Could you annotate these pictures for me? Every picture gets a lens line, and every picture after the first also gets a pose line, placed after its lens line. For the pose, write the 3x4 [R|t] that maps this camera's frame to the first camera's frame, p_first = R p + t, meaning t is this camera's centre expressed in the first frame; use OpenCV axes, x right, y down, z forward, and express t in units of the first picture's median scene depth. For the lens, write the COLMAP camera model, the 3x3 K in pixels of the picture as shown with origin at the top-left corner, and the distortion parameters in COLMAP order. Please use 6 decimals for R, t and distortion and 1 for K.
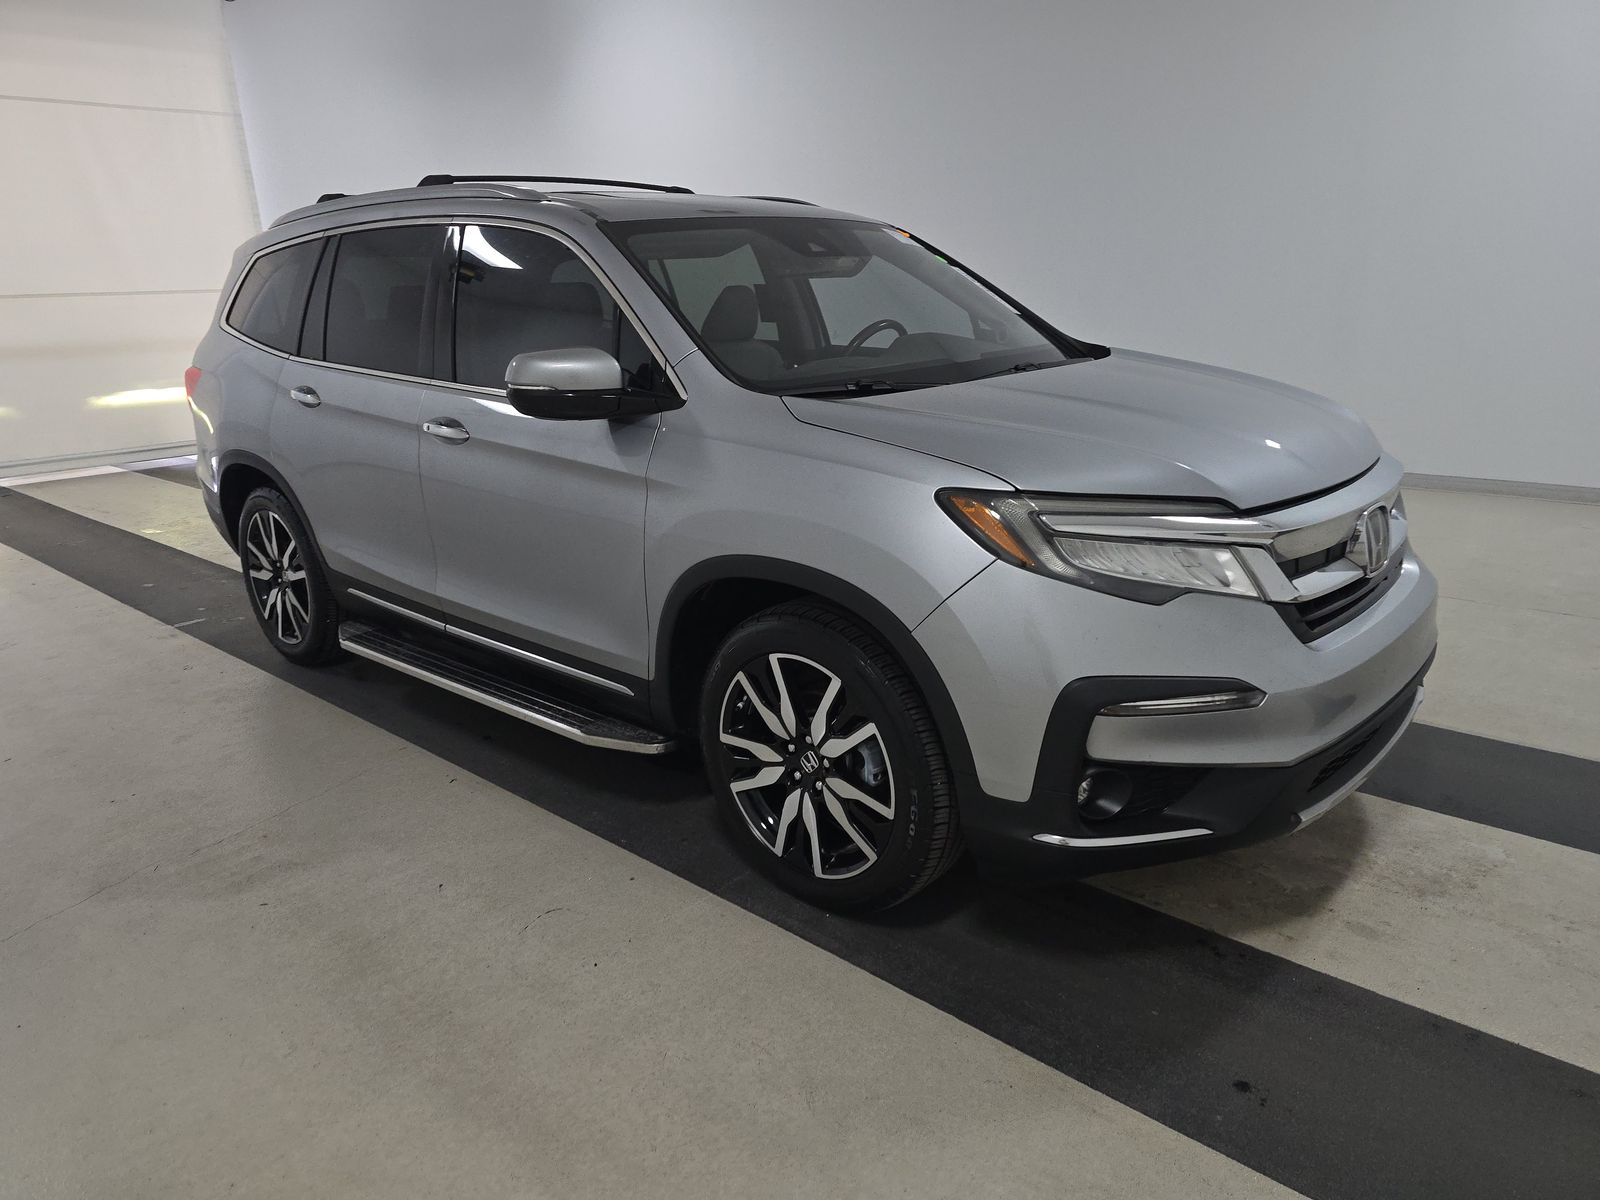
lens RADIAL K [[1074.1, 0, 802.3], [0, 1074.1, 607.2], [0, 0, 1]] dist [0.063157, -0.067095]
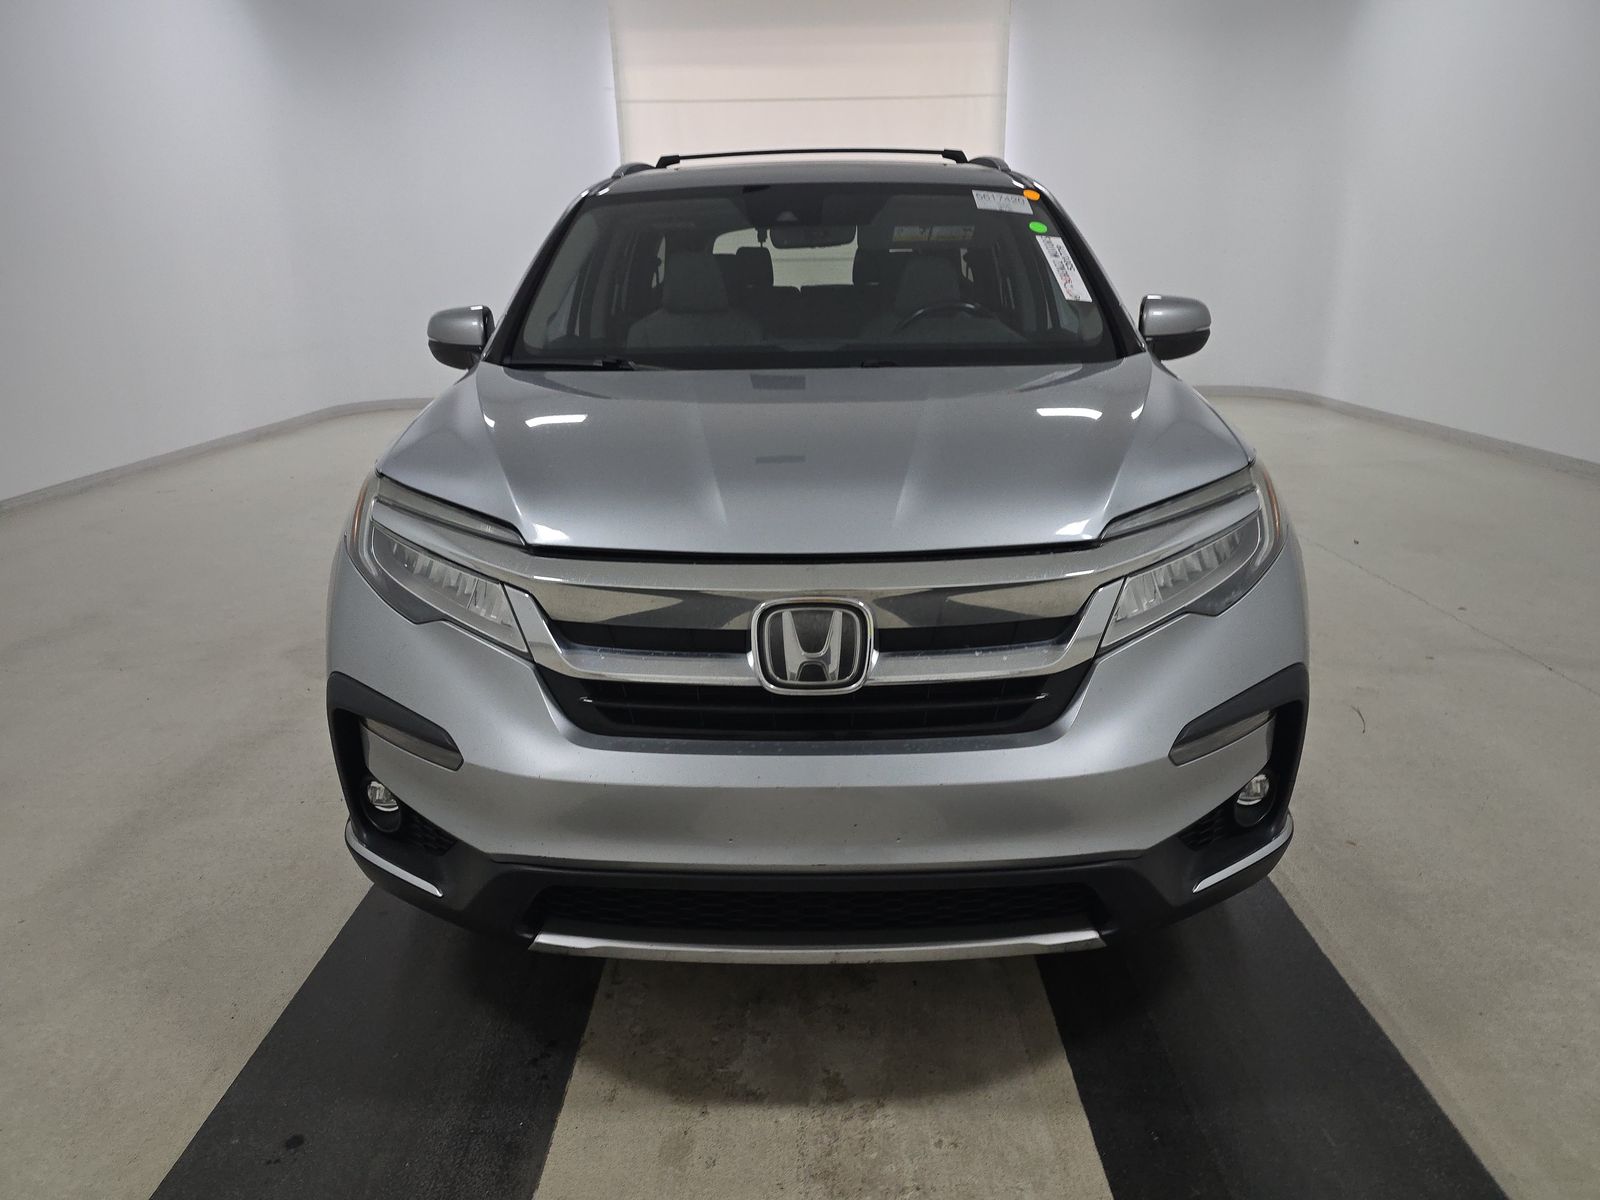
lens RADIAL K [[1074.1, 0, 802.3], [0, 1074.1, 607.2], [0, 0, 1]] dist [0.063157, -0.067095]
pose [[0.660893, 0.250789, -0.707337, 0.951380], [-0.230349, 0.964805, 0.126852, -0.164763], [0.714255, 0.079099, 0.695401, 0.488742]]
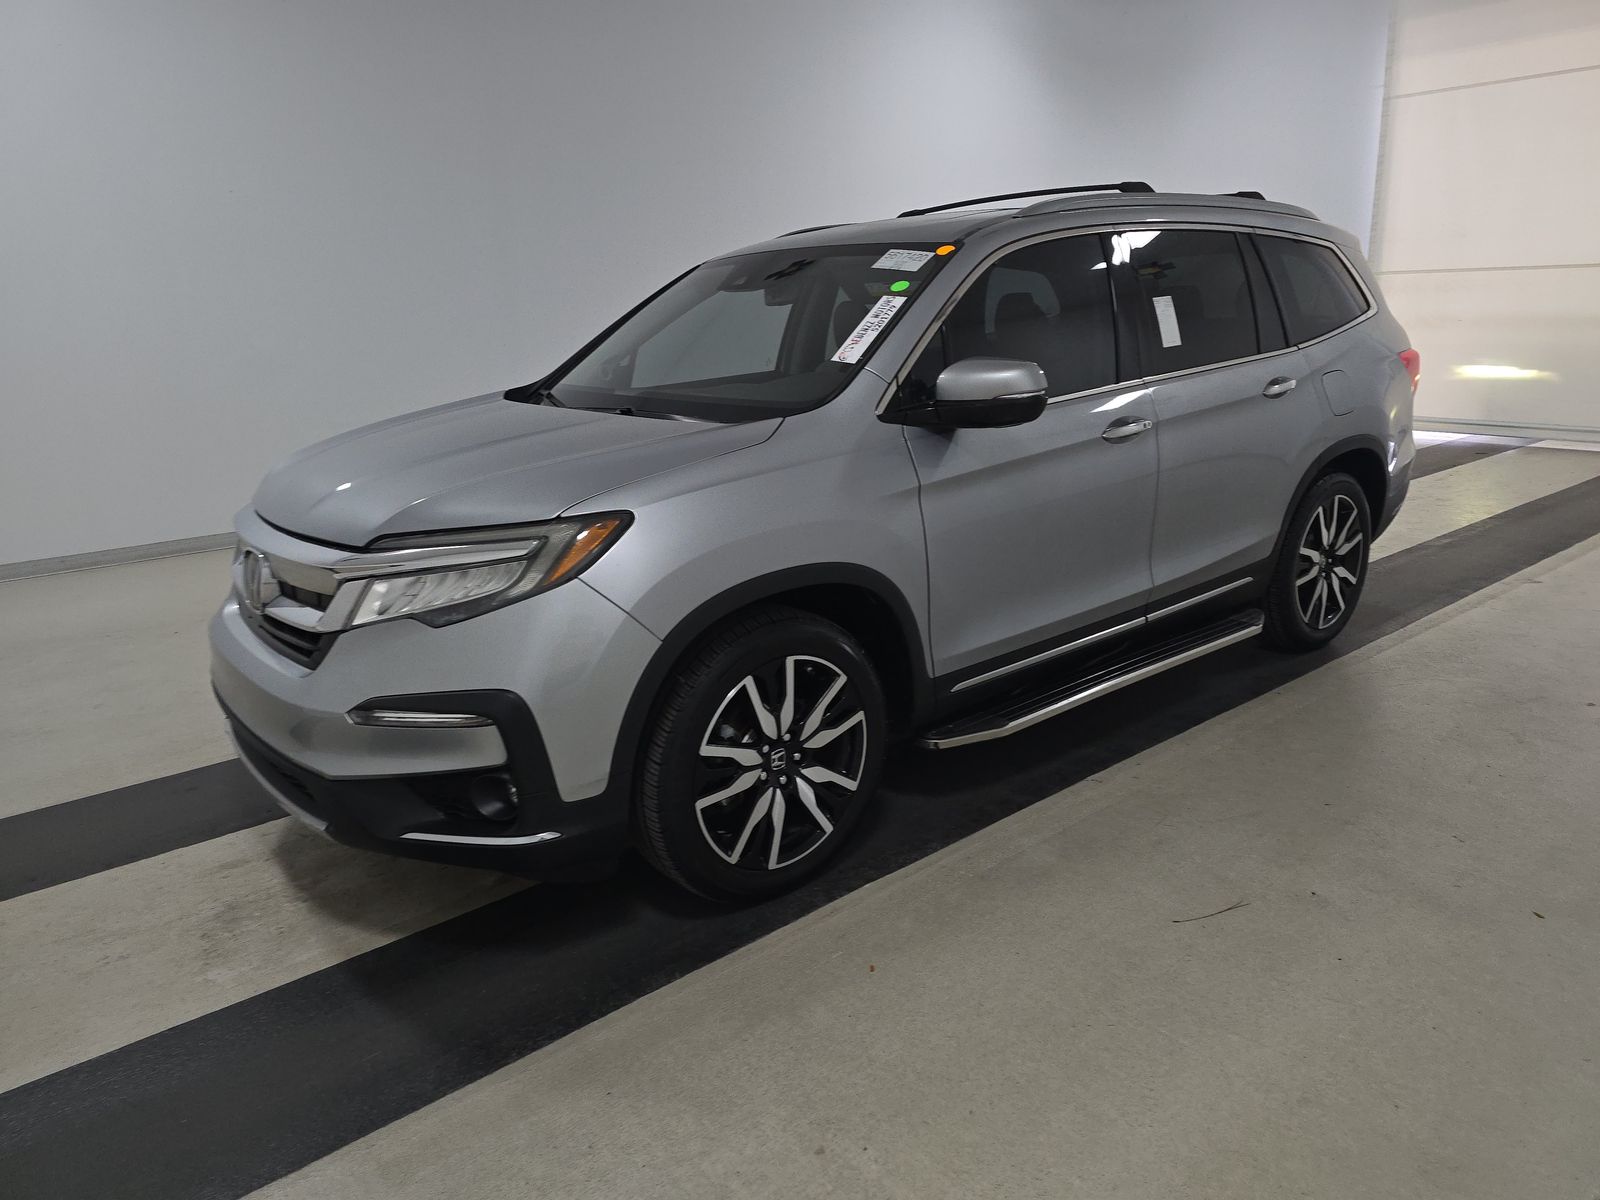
lens RADIAL K [[1069.1, 0, 800.0], [0, 1069.1, 600.0], [0, 0, 1]] dist [0.068306, -0.067237]
pose [[-0.150315, 0.304726, -0.940504, 1.416560], [-0.249276, 0.908894, 0.334325, -0.528258], [0.956696, 0.284699, -0.060659, 1.526015]]
